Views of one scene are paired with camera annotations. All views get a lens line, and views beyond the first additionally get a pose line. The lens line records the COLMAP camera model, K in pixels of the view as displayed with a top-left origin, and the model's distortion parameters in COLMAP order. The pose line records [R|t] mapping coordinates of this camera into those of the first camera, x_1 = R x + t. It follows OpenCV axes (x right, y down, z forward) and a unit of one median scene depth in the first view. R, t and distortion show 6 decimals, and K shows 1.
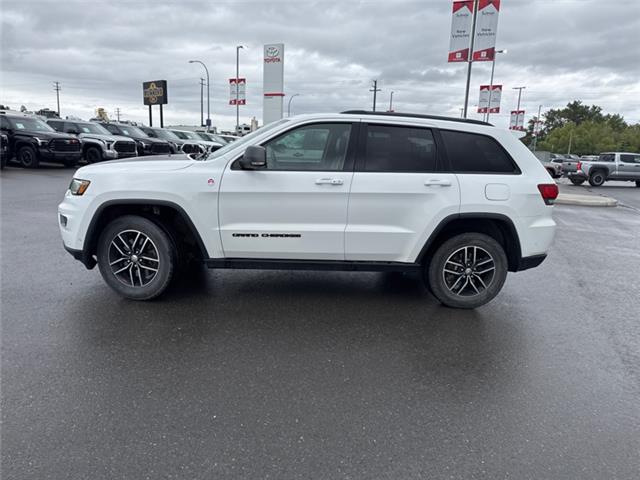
lens RADIAL K [[454.0, 0, 323.5], [0, 454.0, 240.9], [0, 0, 1]] dist [0.021904, -0.001254]
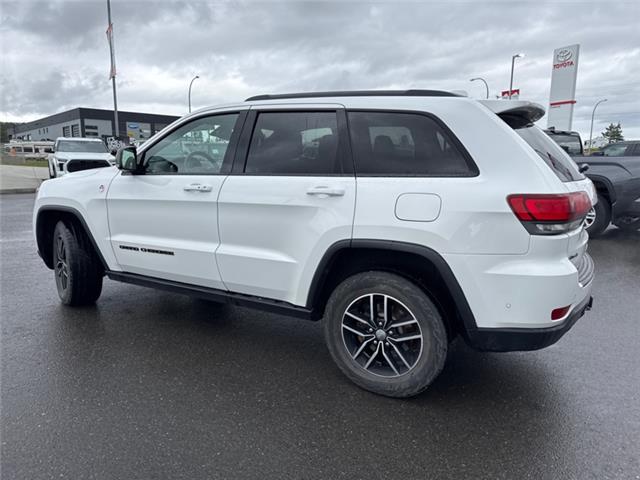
lens RADIAL K [[454.0, 0, 323.5], [0, 454.0, 240.9], [0, 0, 1]] dist [0.021904, -0.001254]
pose [[0.829742, 0.065280, -0.554317, 0.596055], [-0.086603, 0.996167, -0.012318, -0.045346], [0.551388, 0.058226, 0.832215, 0.443119]]
